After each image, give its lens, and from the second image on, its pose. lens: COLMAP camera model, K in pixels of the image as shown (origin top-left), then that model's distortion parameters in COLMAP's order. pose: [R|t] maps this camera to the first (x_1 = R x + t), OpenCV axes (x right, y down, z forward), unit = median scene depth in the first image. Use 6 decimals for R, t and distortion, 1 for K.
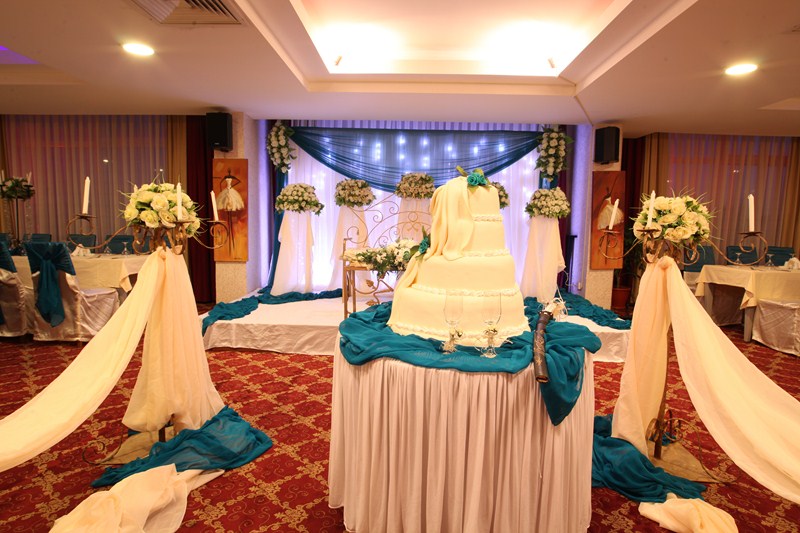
lens RADIAL K [[446.3, 0, 400.0], [0, 446.3, 266.5], [0, 0, 1]] dist [-0.003881, -0.000841]
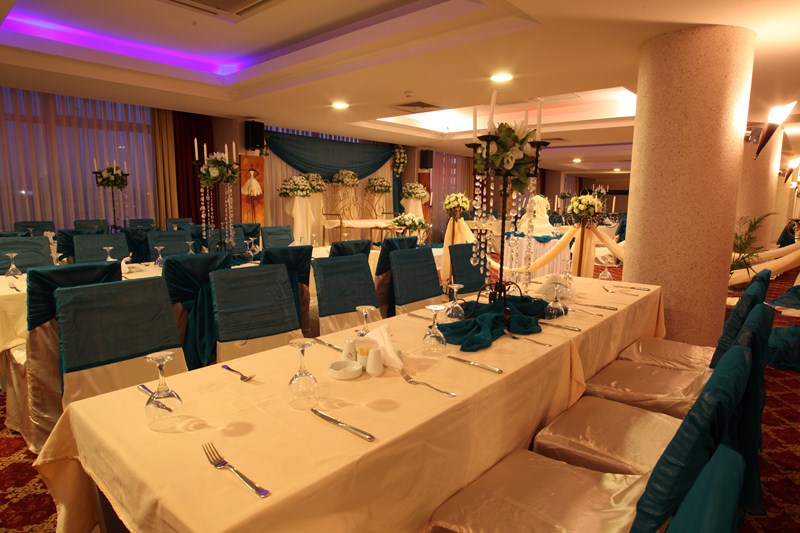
lens RADIAL K [[474.7, 0, 400.0], [0, 474.7, 269.7], [0, 0, 1]] dist [-0.051854, 0.041436]
pose [[0.660355, -0.121564, 0.741049, -1.522995], [0.073118, 0.992530, 0.097661, -0.017484], [-0.747386, -0.010307, 0.664310, -0.331535]]
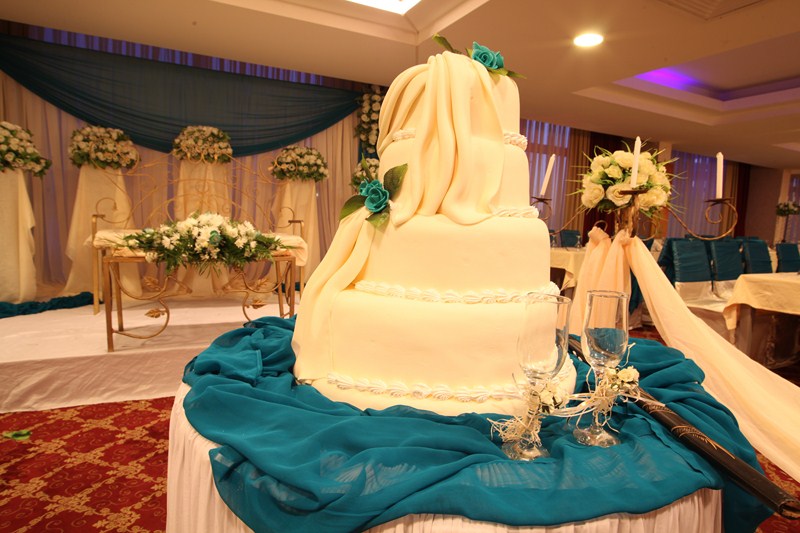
lens RADIAL K [[474.7, 0, 400.0], [0, 474.7, 269.7], [0, 0, 1]] dist [-0.051854, 0.041436]
pose [[0.883050, -0.035669, 0.467921, -0.066445], [0.022579, 0.999182, 0.033556, 0.005445], [-0.468735, -0.019066, 0.883133, 0.245295]]
